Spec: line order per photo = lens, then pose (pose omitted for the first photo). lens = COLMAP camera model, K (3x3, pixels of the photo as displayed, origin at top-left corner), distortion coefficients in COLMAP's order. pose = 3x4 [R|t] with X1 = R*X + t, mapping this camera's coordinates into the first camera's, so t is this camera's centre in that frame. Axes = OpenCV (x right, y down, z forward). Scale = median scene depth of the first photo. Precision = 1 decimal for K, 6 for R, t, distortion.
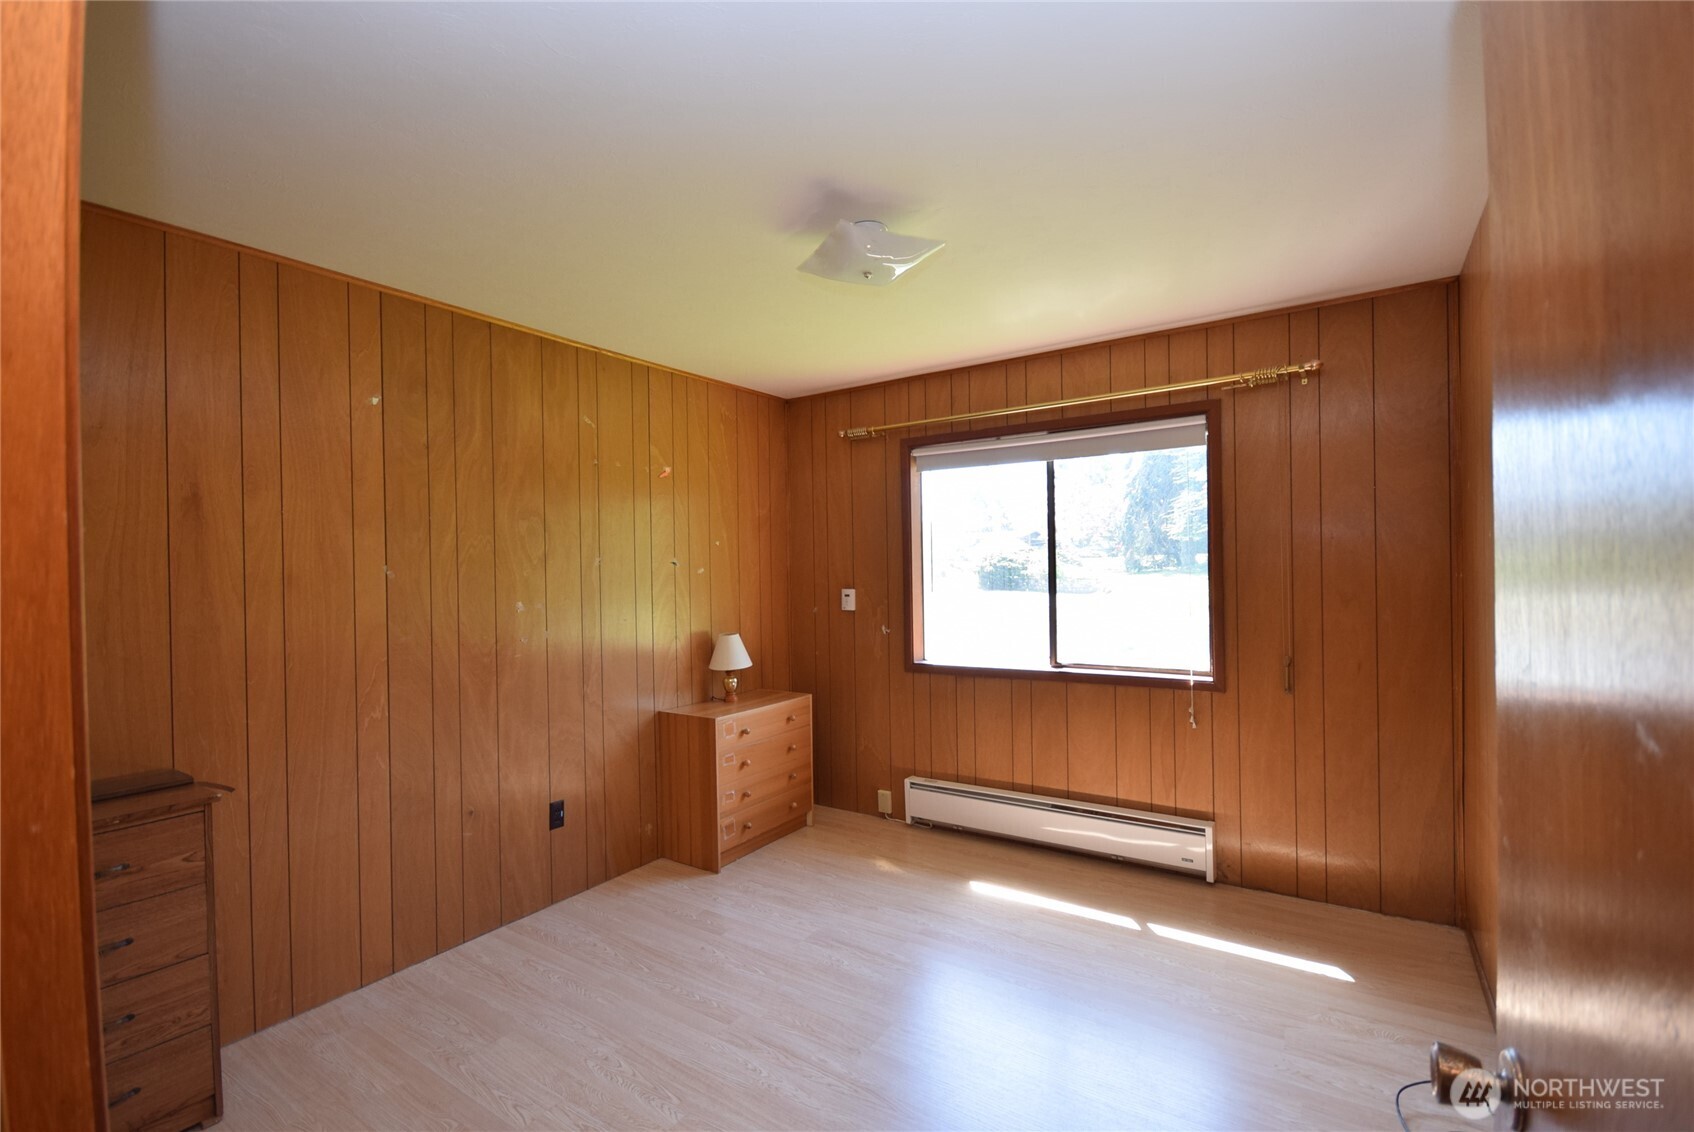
lens RADIAL K [[749.5, 0, 842.1], [0, 749.5, 576.3], [0, 0, 1]] dist [0.001344, 0.000077]
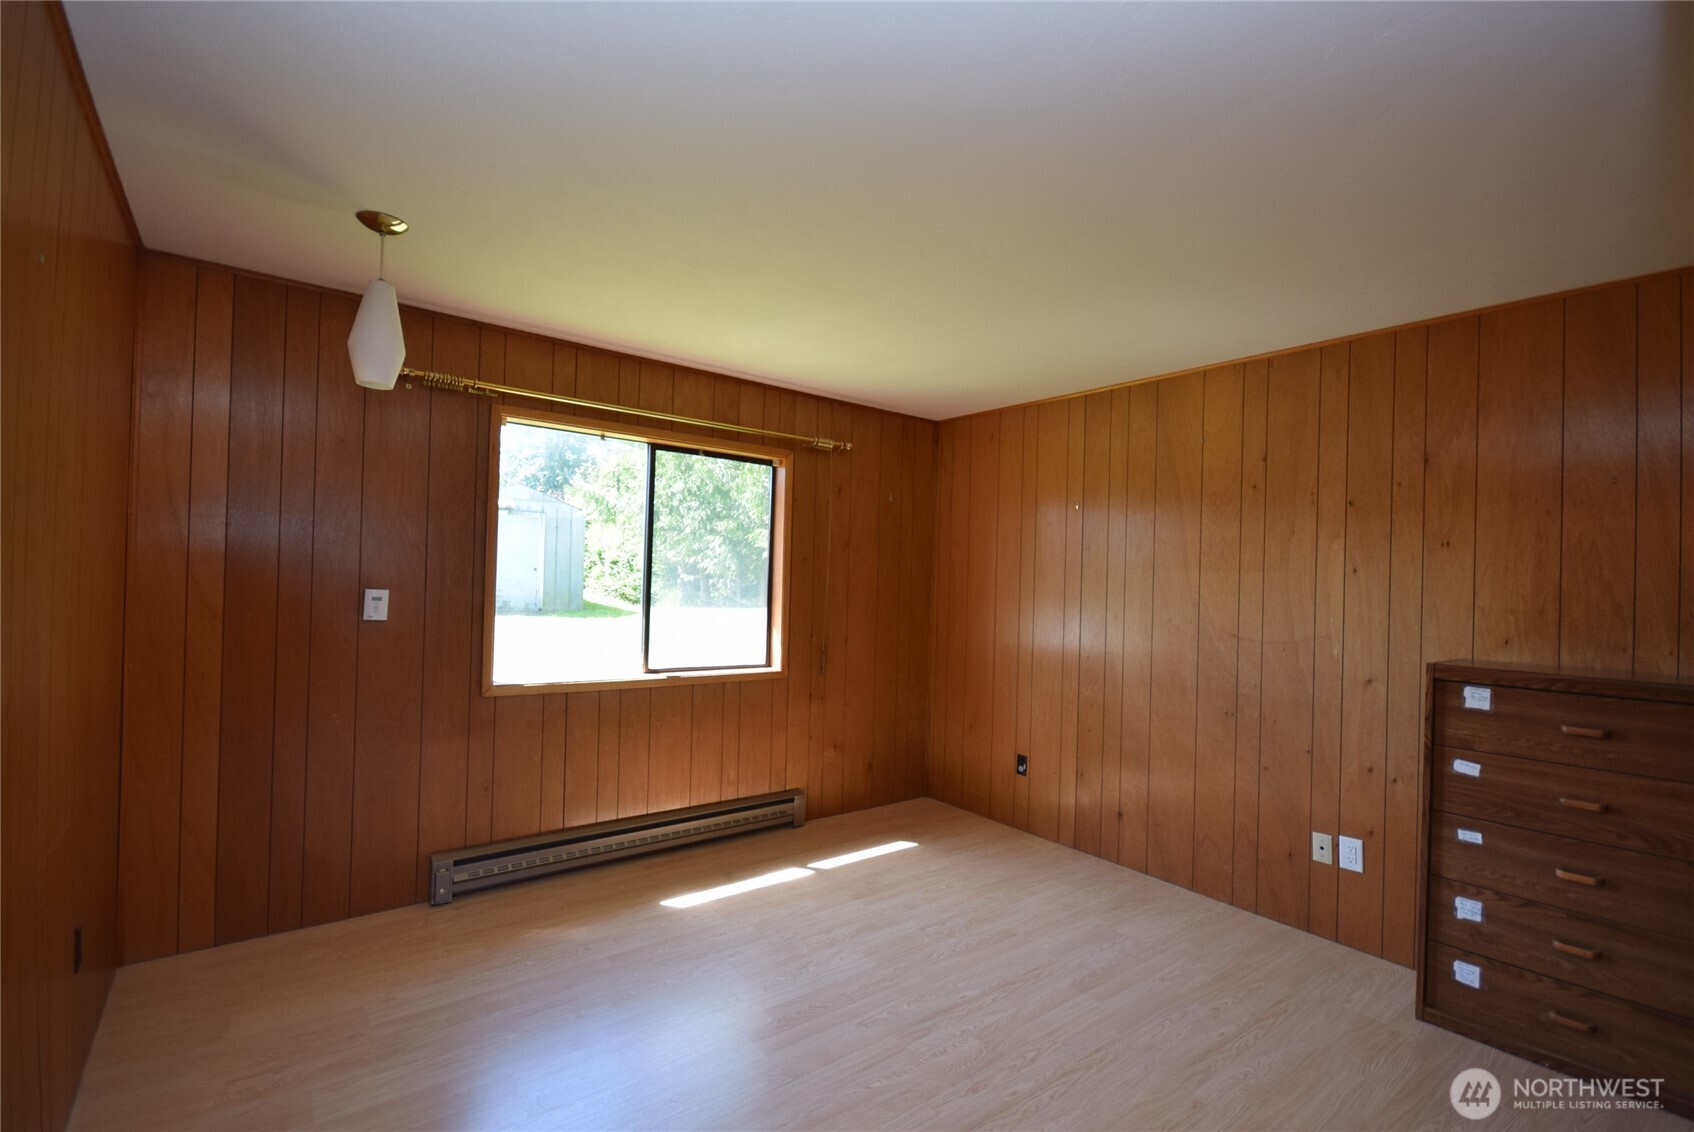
lens RADIAL K [[749.5, 0, 845.4], [0, 749.5, 570.7], [0, 0, 1]] dist [0.001344, 0.000077]
pose [[0.297719, 0.047666, 0.953463, -0.619441], [-0.030487, 0.998718, -0.040409, 0.017144], [-0.954167, -0.017038, 0.298790, 0.456260]]
